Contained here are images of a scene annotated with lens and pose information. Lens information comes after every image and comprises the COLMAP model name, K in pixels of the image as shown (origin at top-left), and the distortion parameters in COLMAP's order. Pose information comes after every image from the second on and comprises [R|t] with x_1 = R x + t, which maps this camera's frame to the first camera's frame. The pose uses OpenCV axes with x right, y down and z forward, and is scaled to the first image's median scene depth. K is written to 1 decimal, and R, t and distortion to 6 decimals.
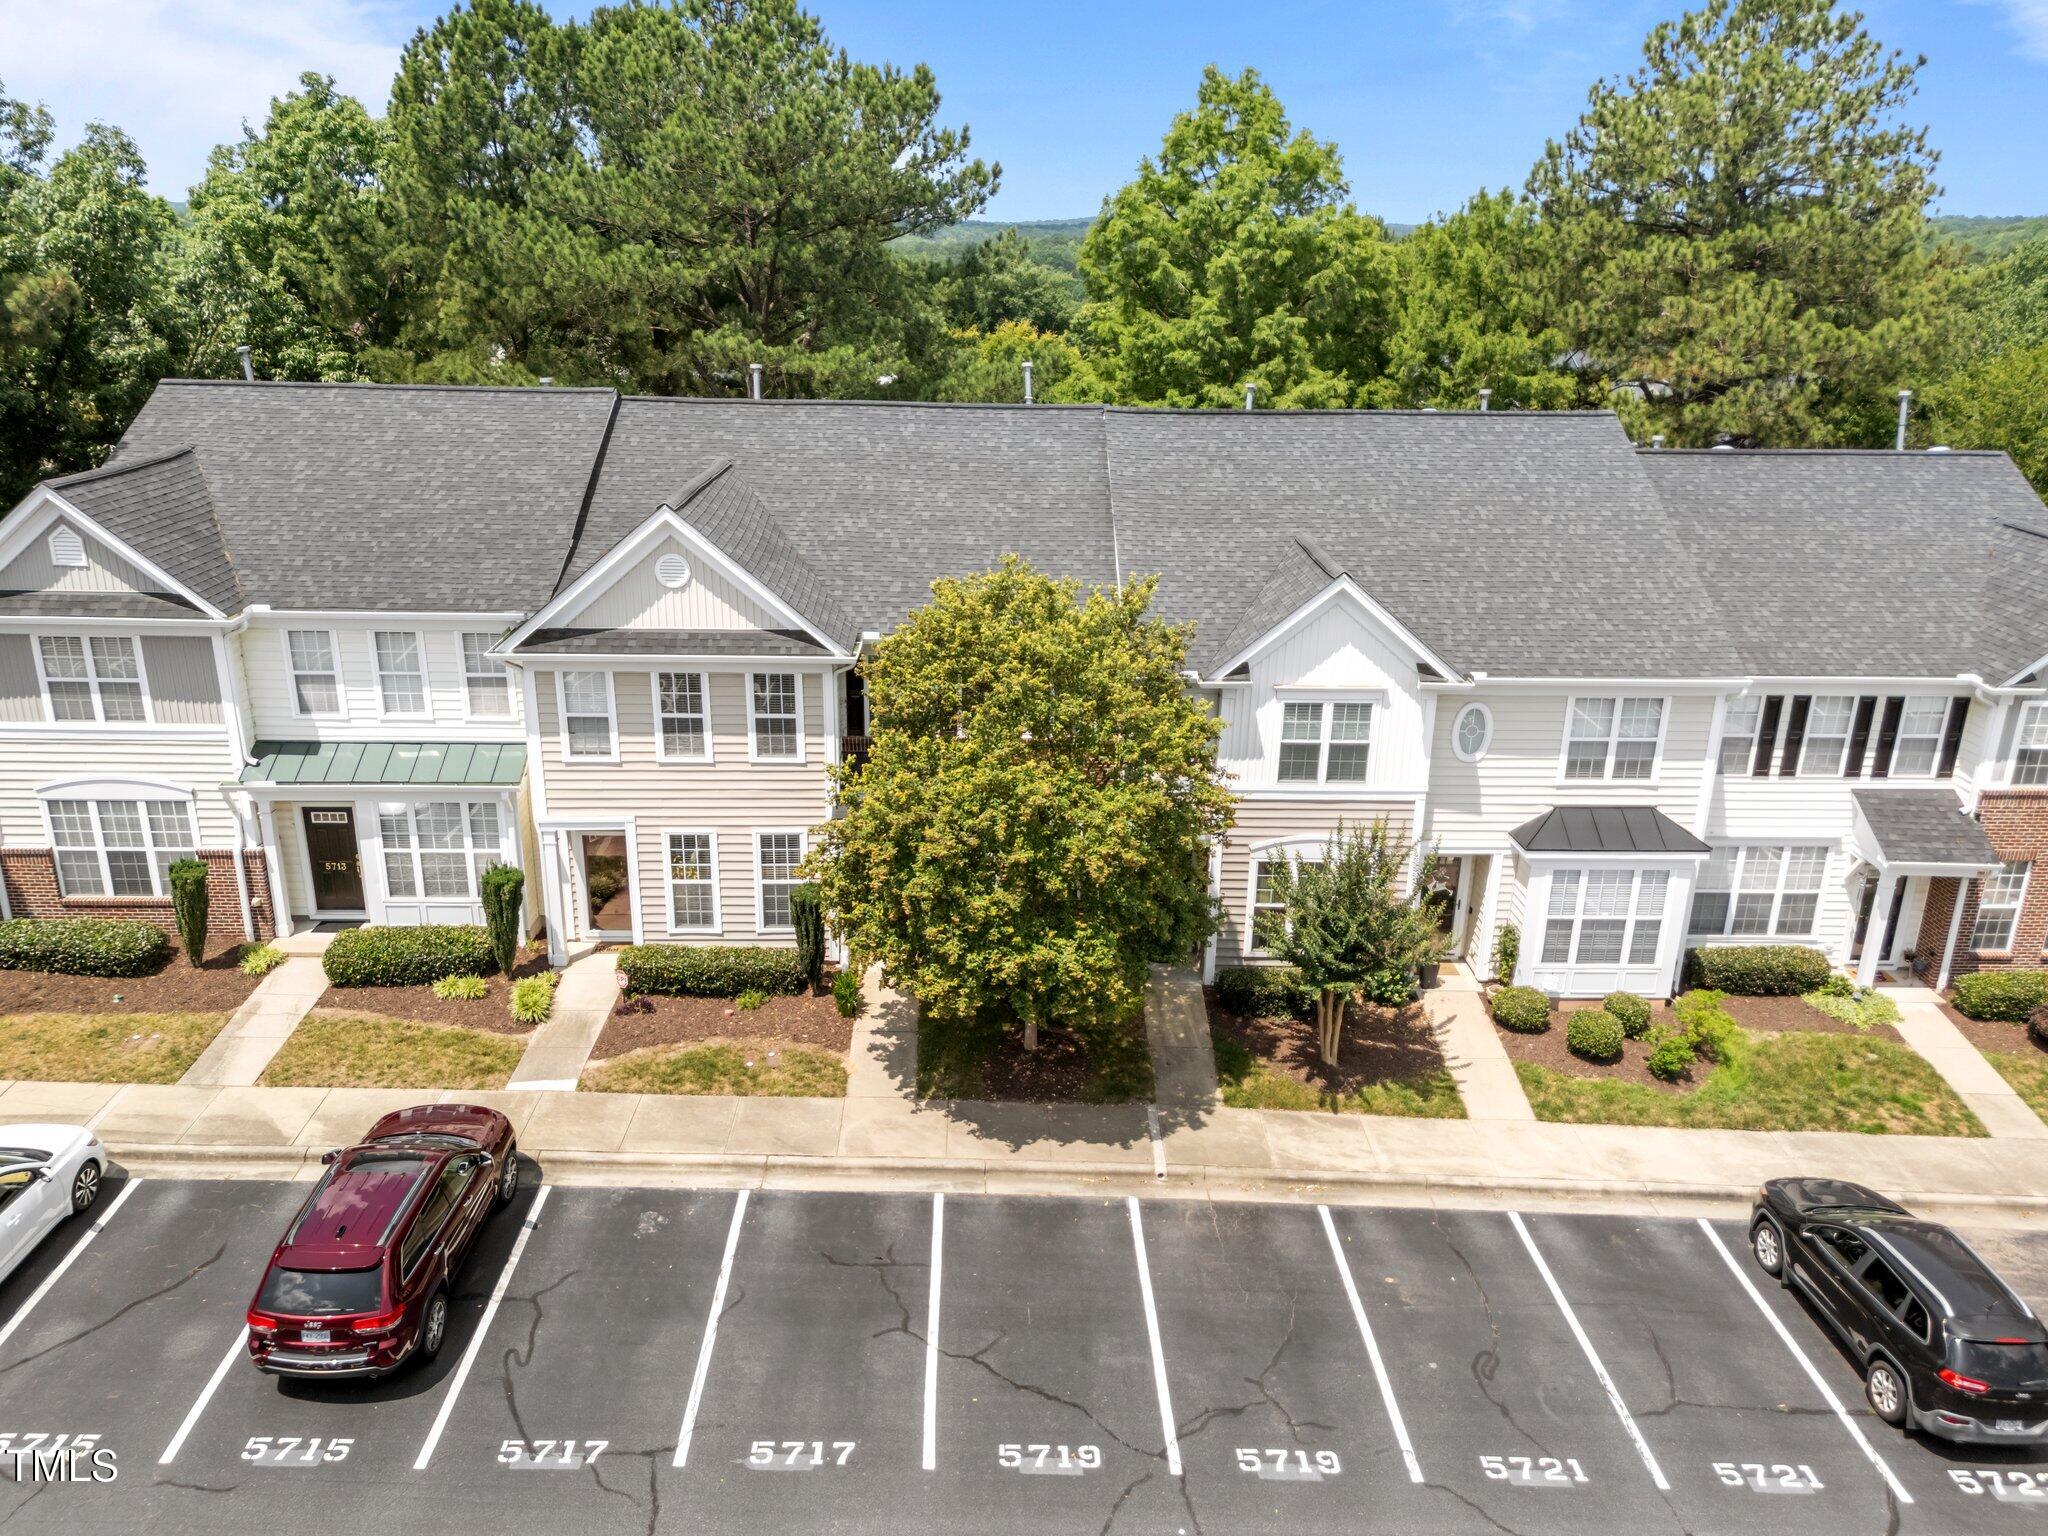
lens RADIAL K [[1522.9, 0, 1028.4], [0, 1522.9, 778.6], [0, 0, 1]] dist [0.075529, -0.062451]
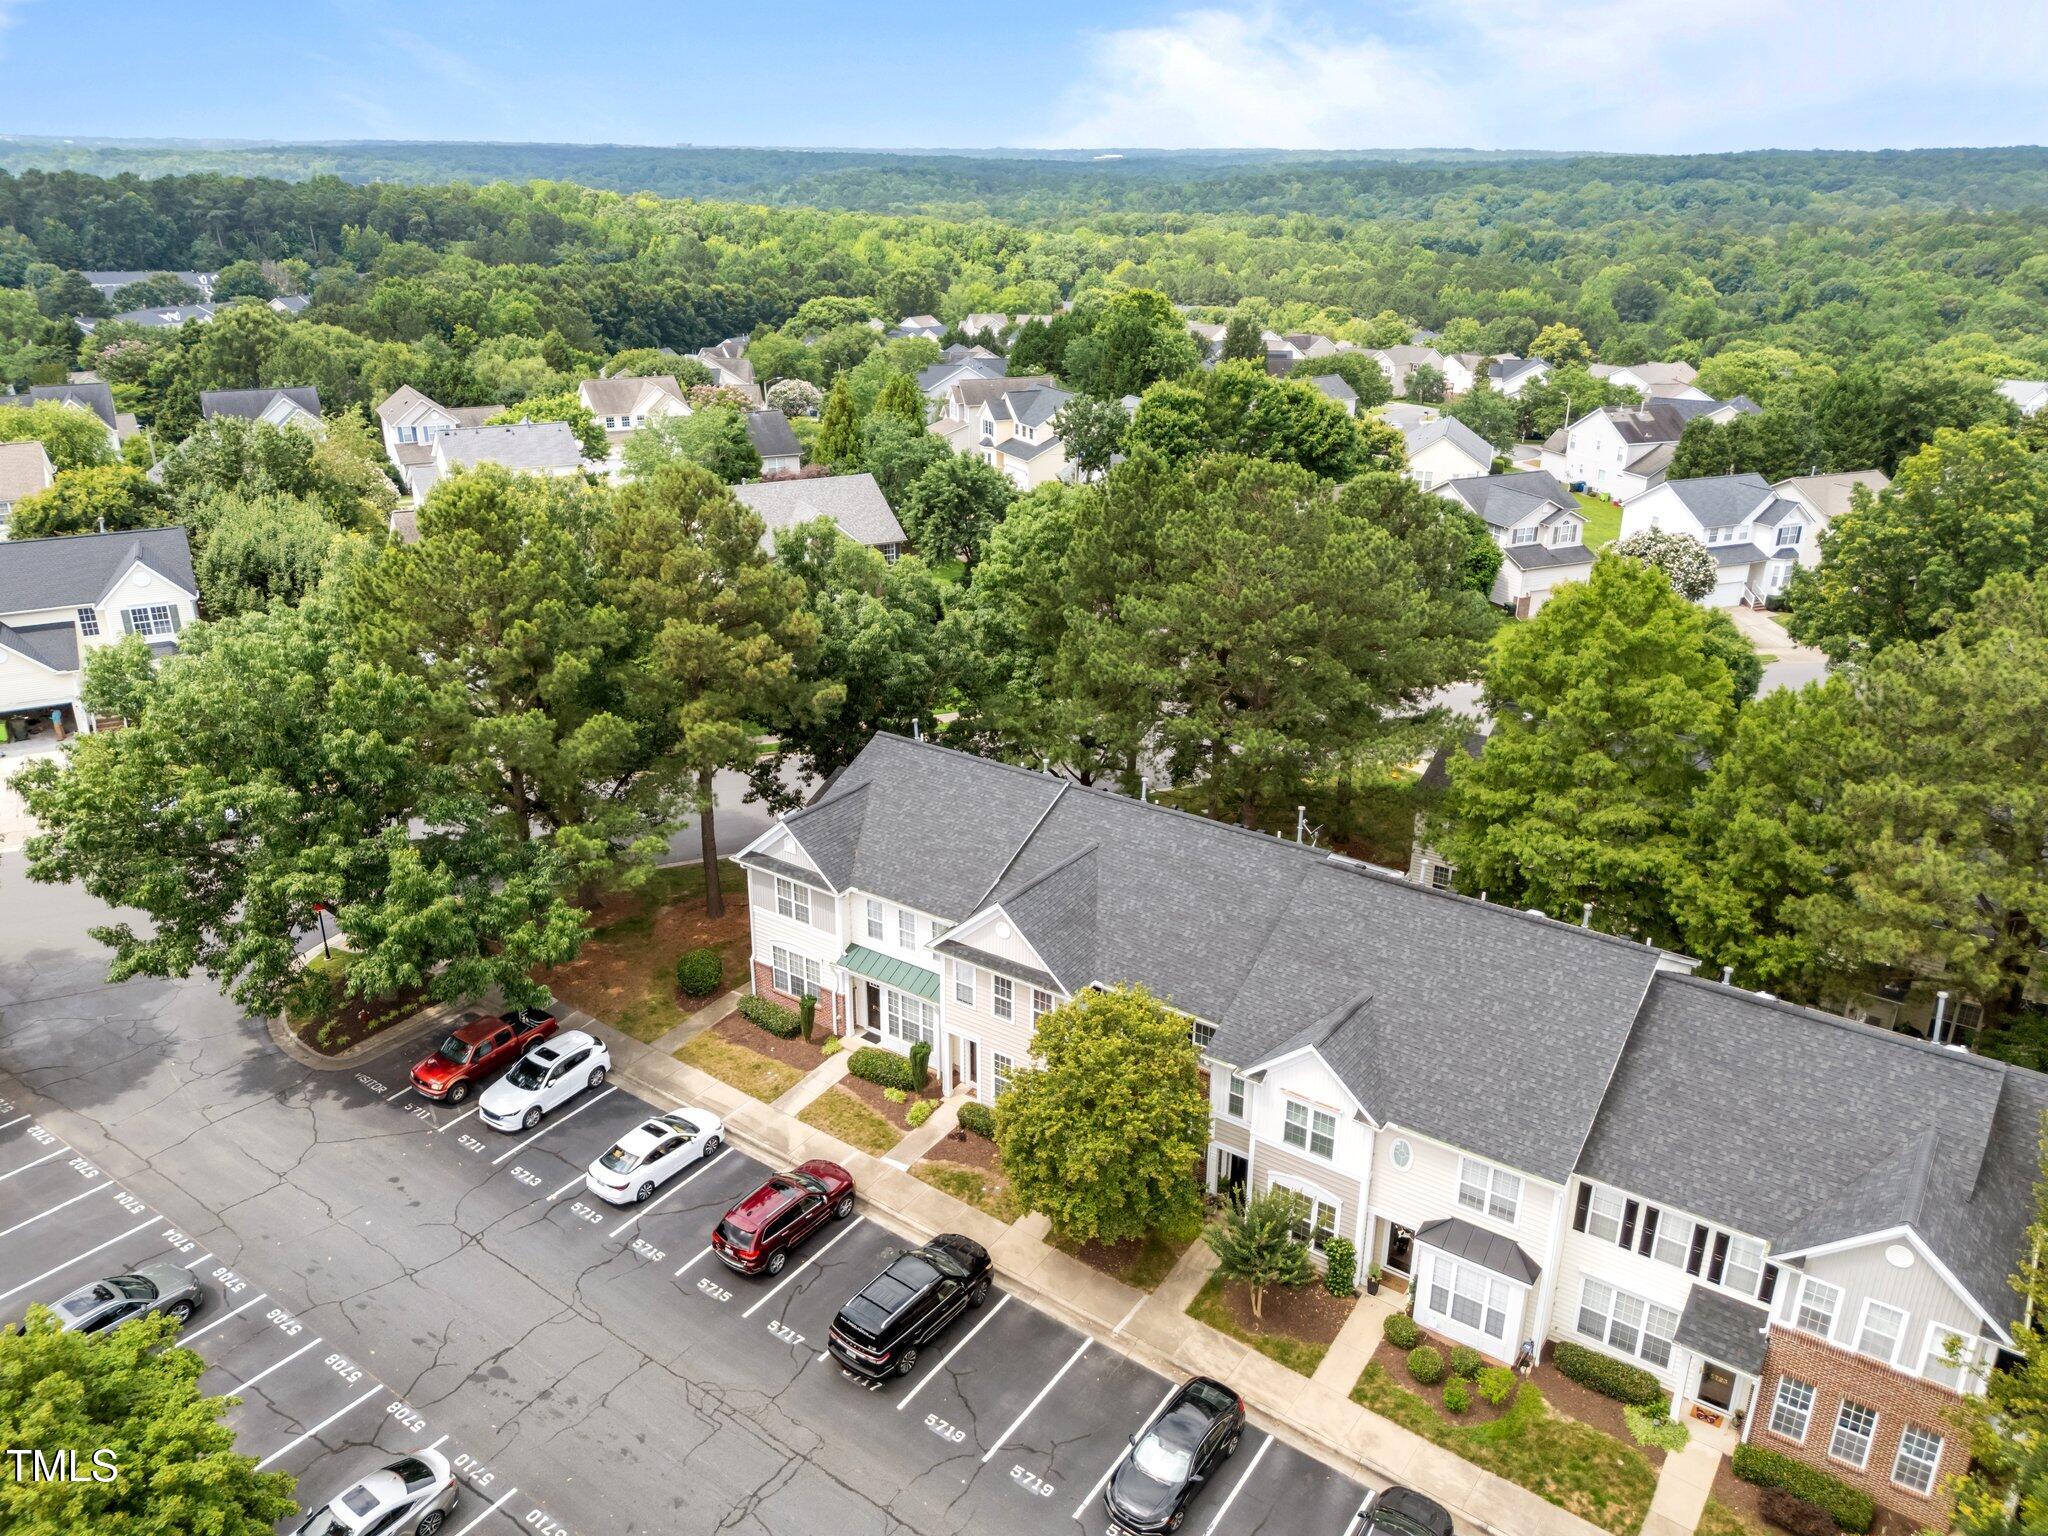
lens RADIAL K [[1515.9, 0, 1024.0], [0, 1515.9, 768.0], [0, 0, 1]] dist [0.078747, -0.058106]
pose [[0.802330, 0.212267, -0.557861, 0.794986], [-0.191405, 0.976768, 0.096379, -0.512429], [0.565359, 0.029450, 0.824319, -0.563362]]
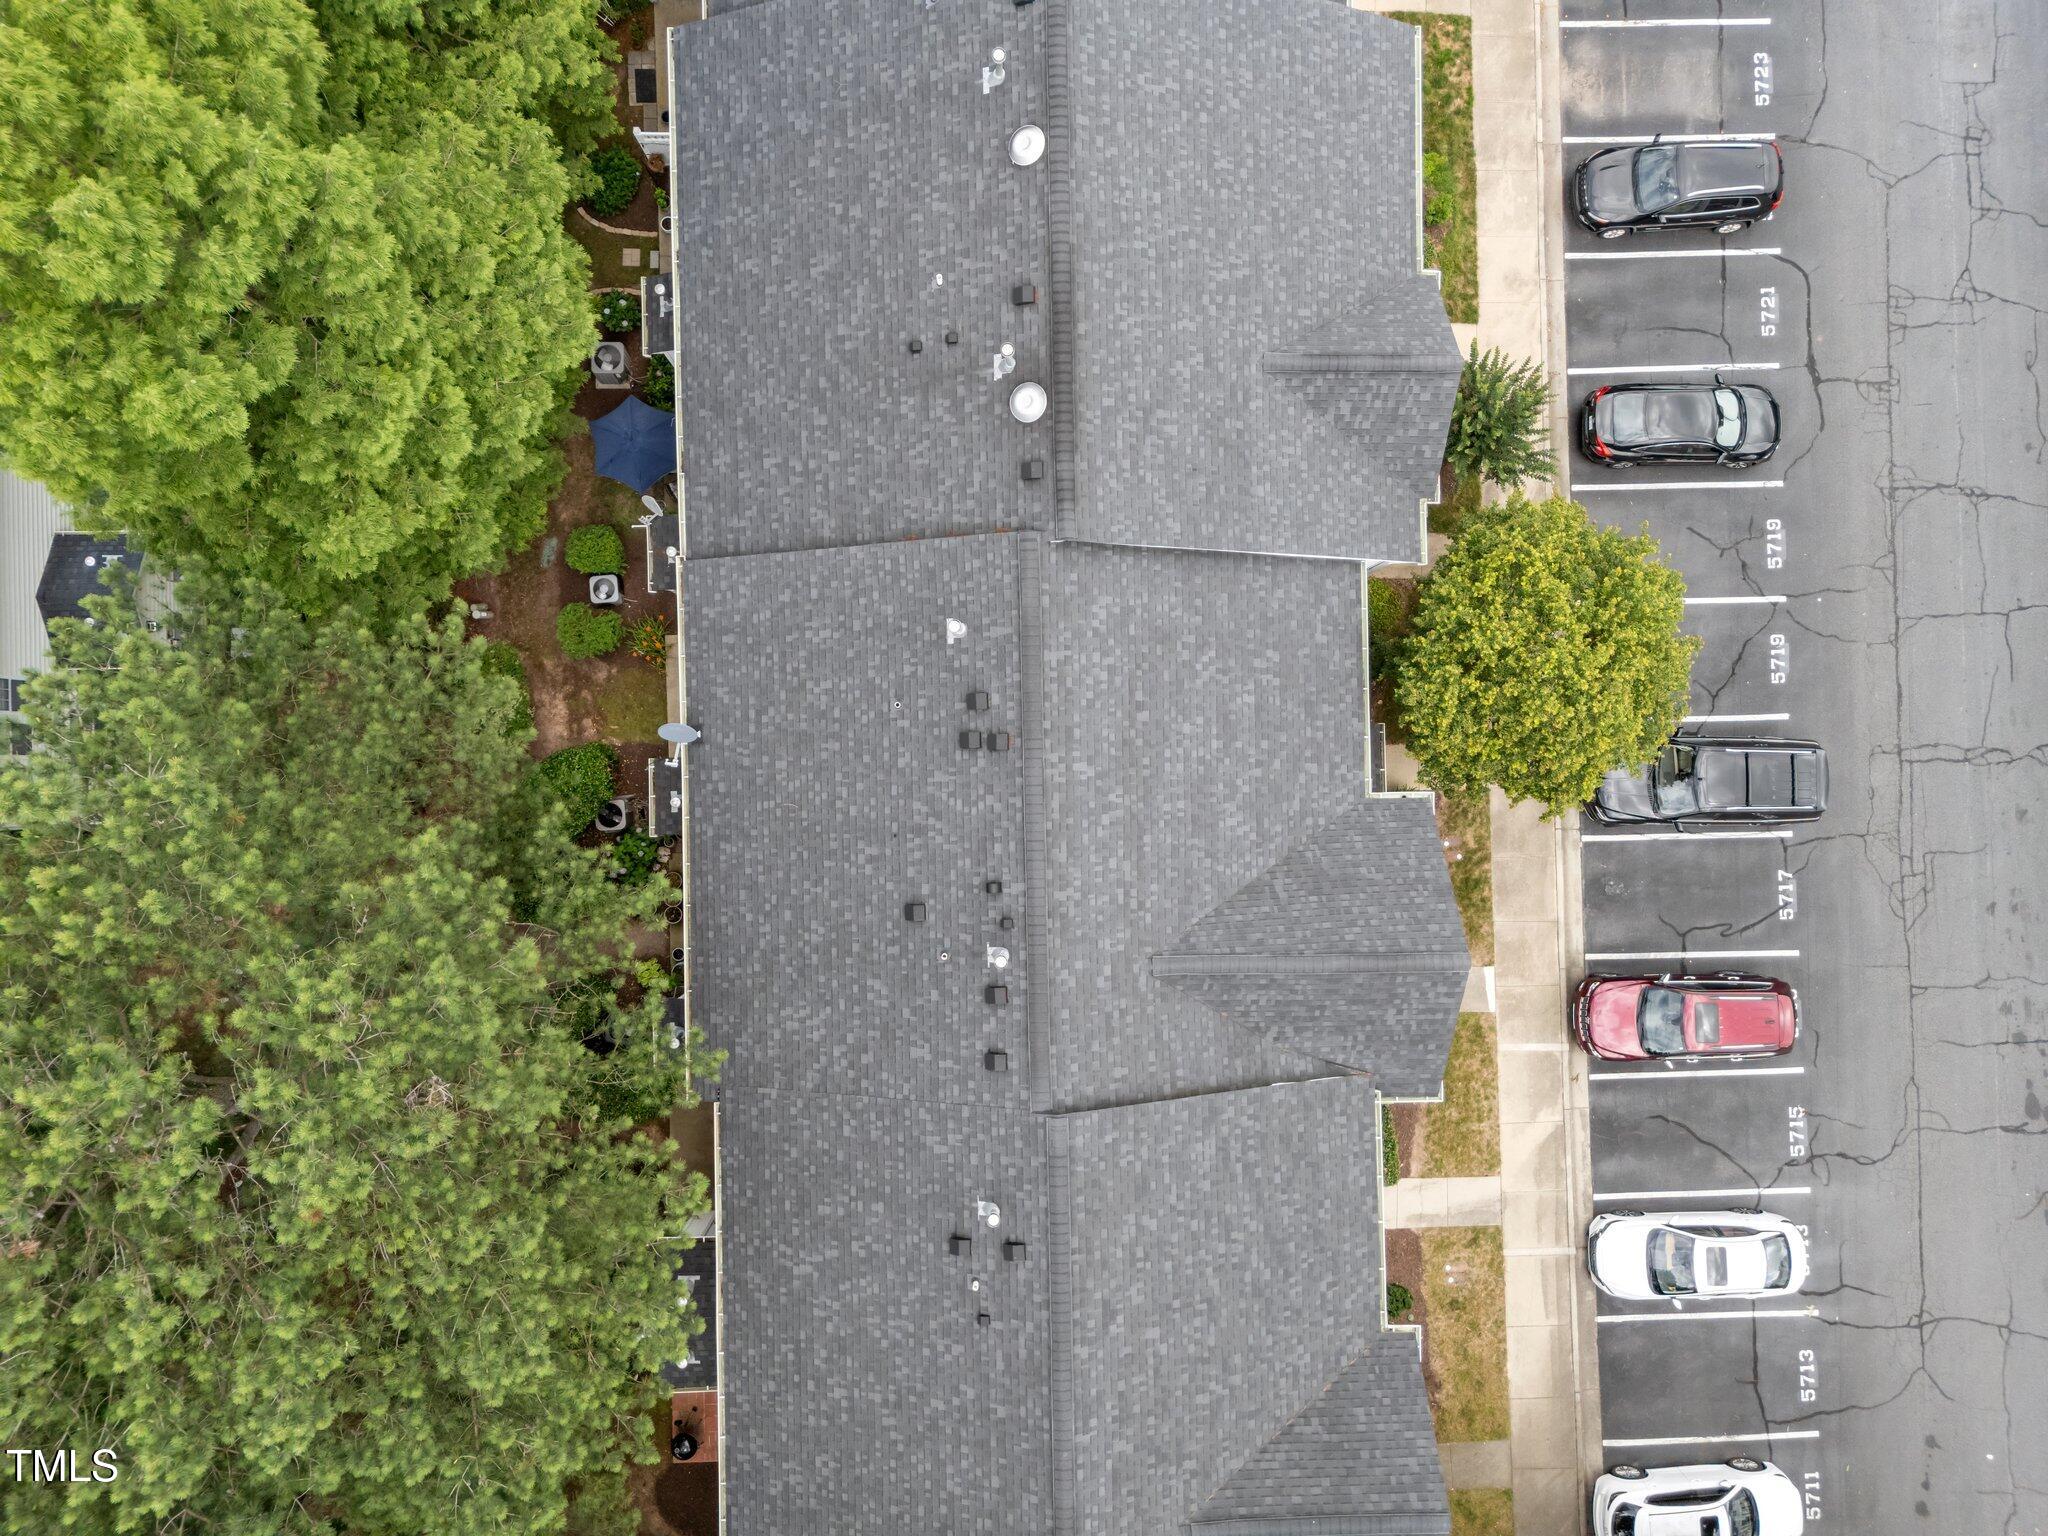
lens RADIAL K [[1522.9, 0, 1028.4], [0, 1522.9, 778.6], [0, 0, 1]] dist [0.075529, -0.062451]
pose [[0.008591, -0.999858, -0.014484, -0.086420], [0.299018, -0.011253, 0.954181, -1.270875], [-0.954209, -0.012528, 0.298879, 0.918706]]
